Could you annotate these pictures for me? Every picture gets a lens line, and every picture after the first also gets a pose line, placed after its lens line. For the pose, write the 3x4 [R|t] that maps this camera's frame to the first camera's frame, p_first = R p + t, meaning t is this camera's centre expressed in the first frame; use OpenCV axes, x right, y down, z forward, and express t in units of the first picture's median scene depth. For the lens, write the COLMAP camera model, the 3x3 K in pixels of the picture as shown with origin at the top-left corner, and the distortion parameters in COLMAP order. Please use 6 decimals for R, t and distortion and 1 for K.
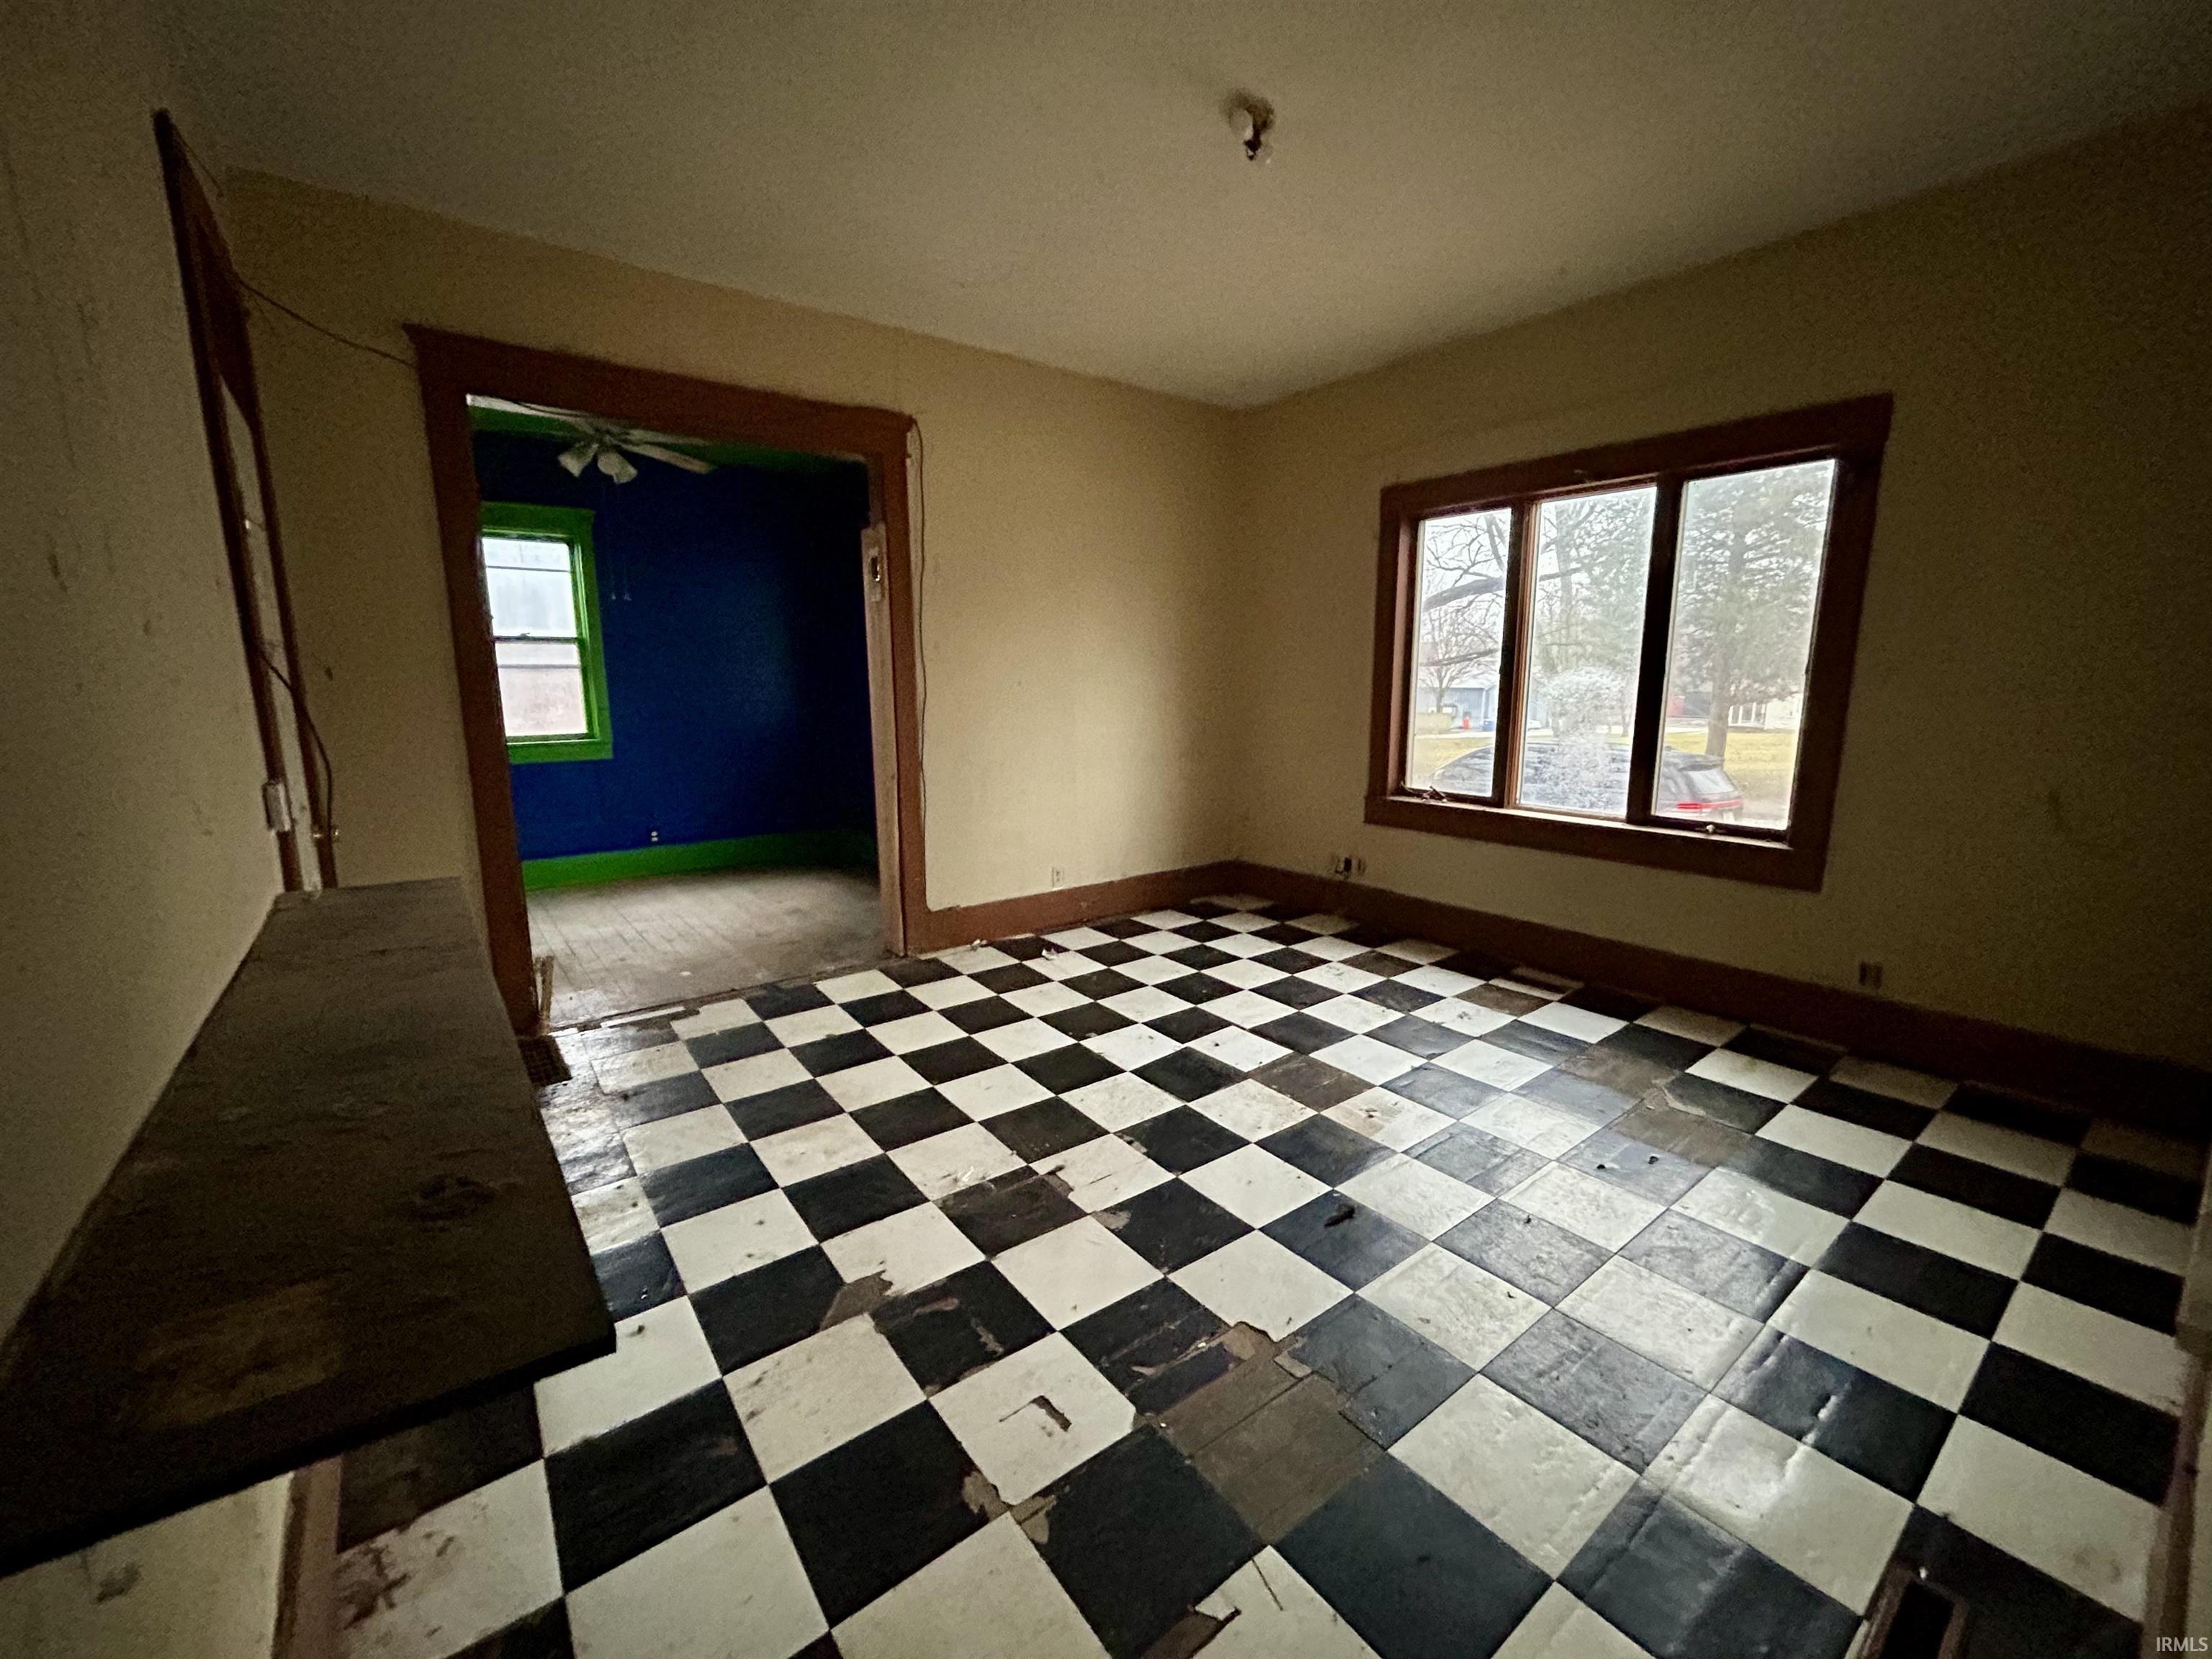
lens RADIAL K [[893.4, 0, 1103.9], [0, 893.4, 828.9], [0, 0, 1]] dist [0.001216, 0.000333]
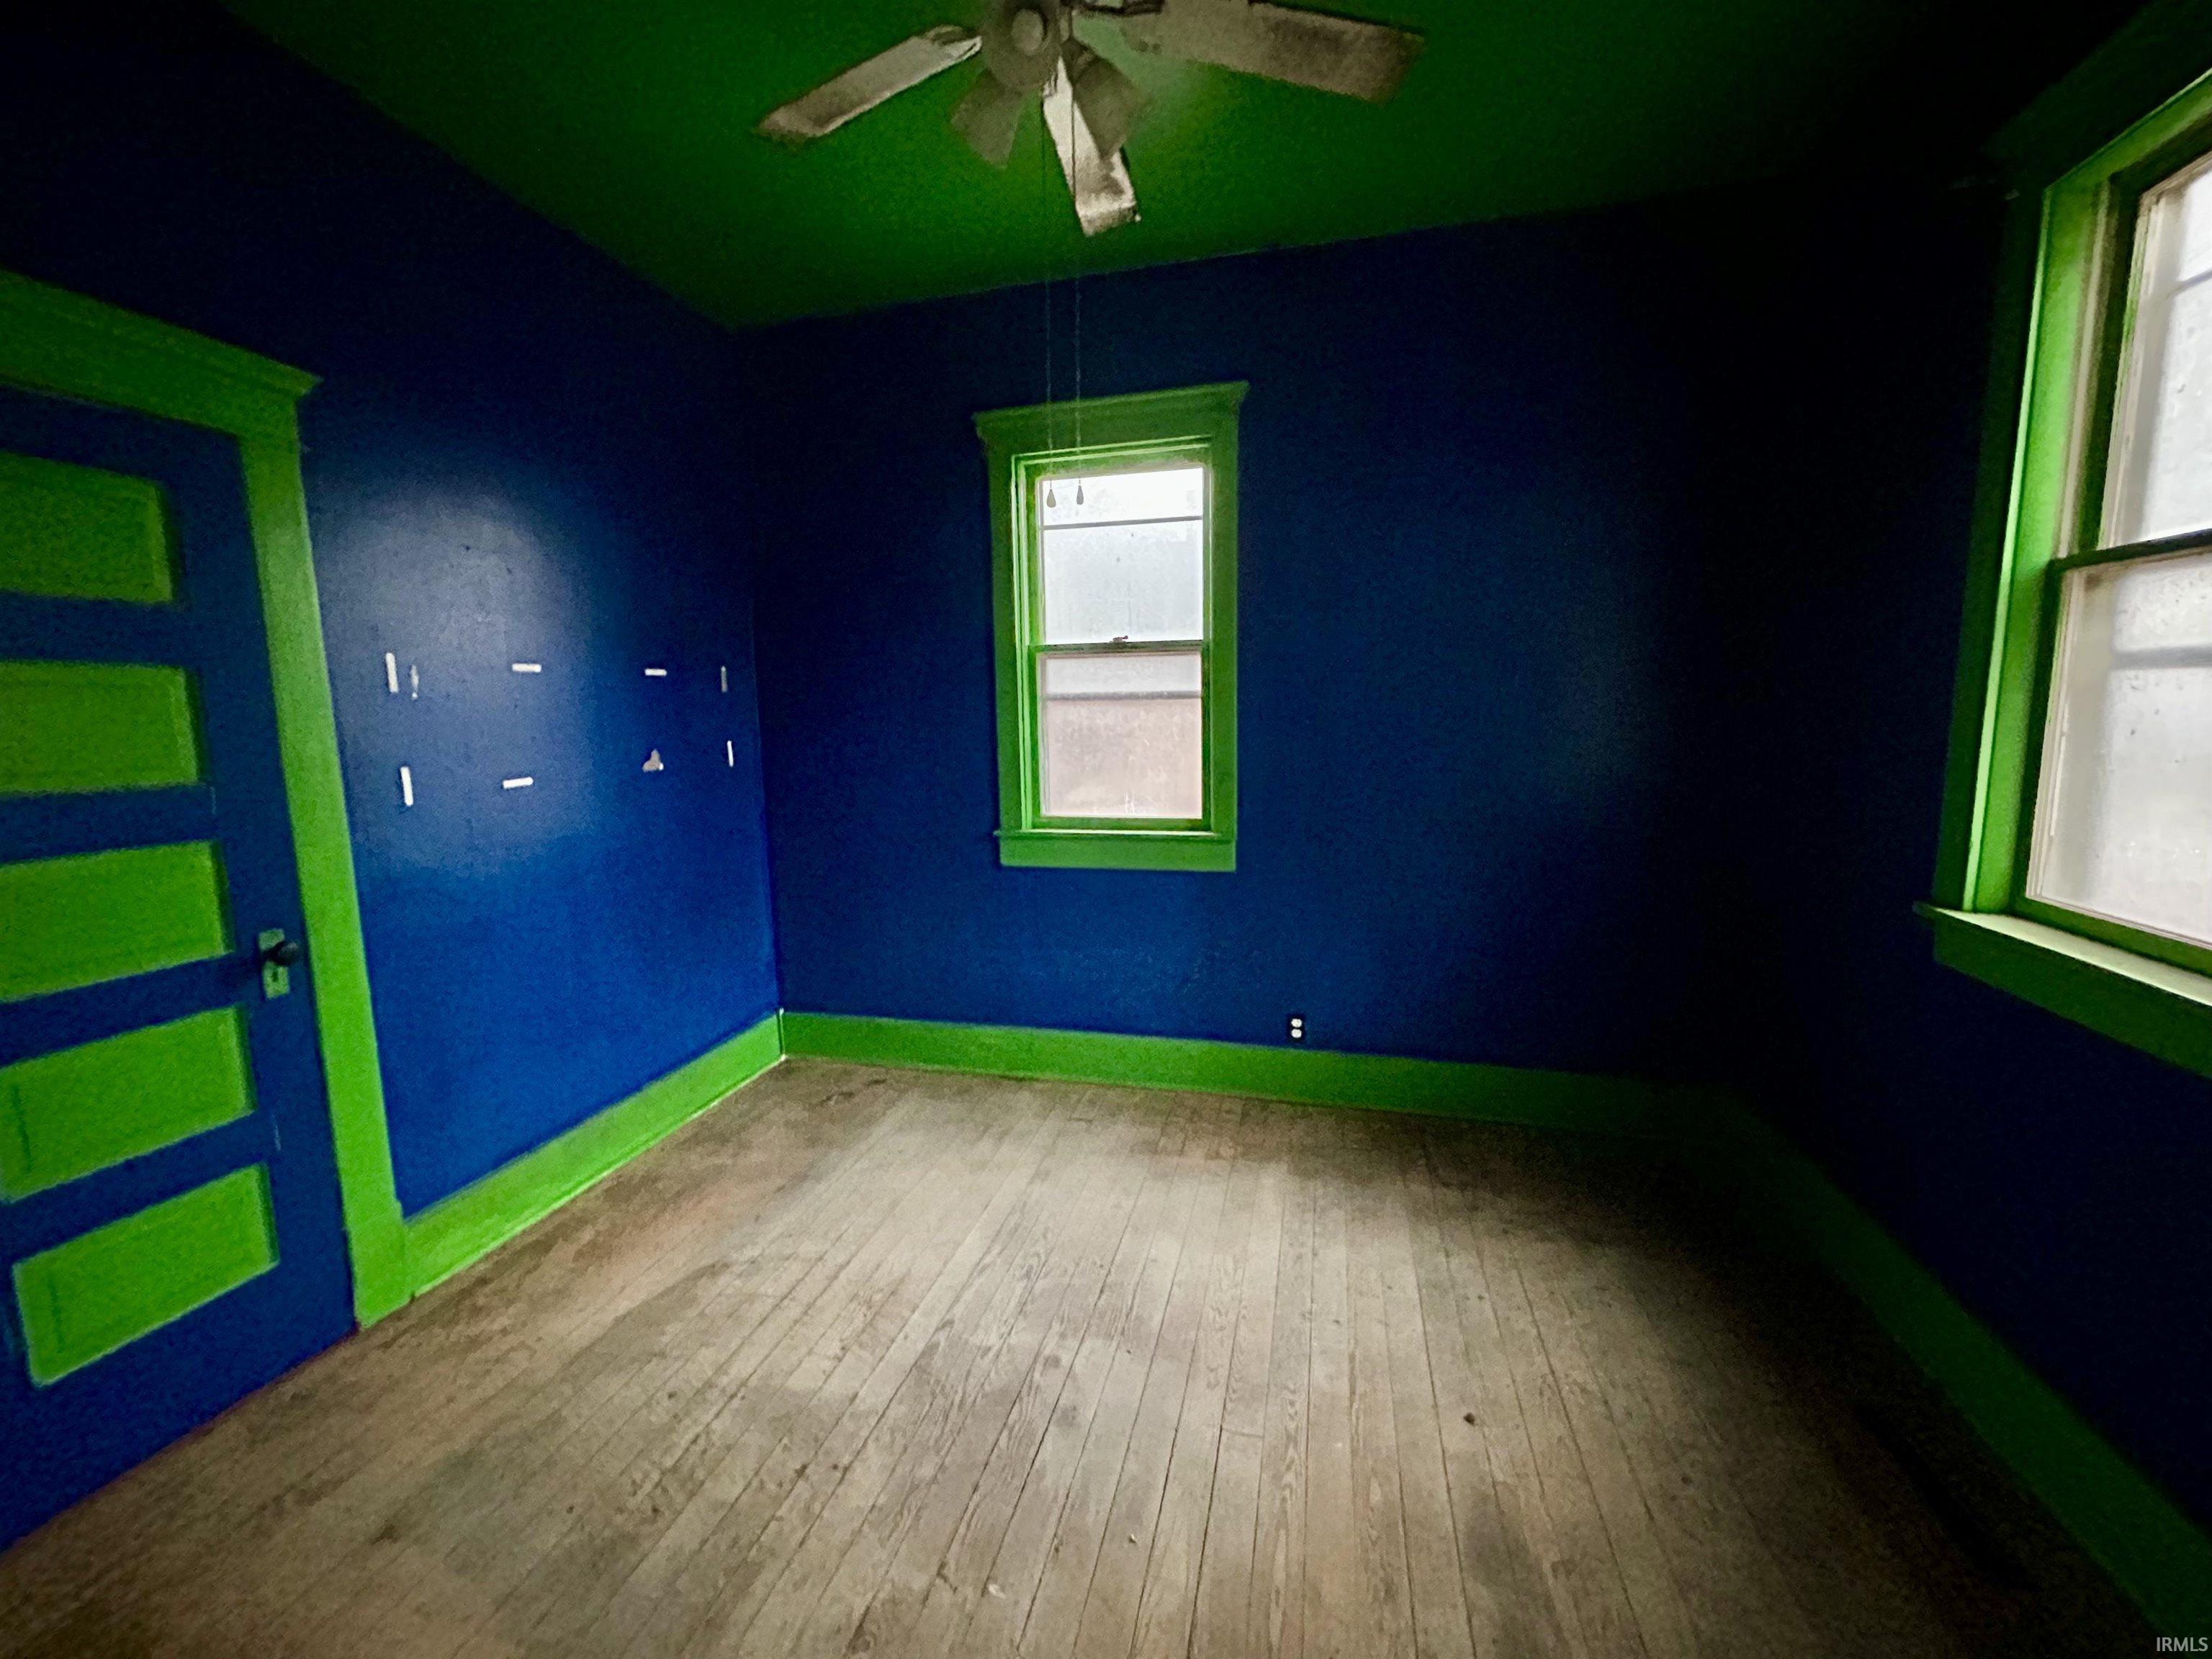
lens RADIAL K [[893.4, 0, 1101.5], [0, 893.4, 833.7], [0, 0, 1]] dist [0.001216, 0.000333]
pose [[0.608159, 0.098919, -0.787628, -0.195031], [-0.128381, 0.991400, 0.025383, -0.106420], [0.783366, 0.085680, 0.615628, 0.634558]]
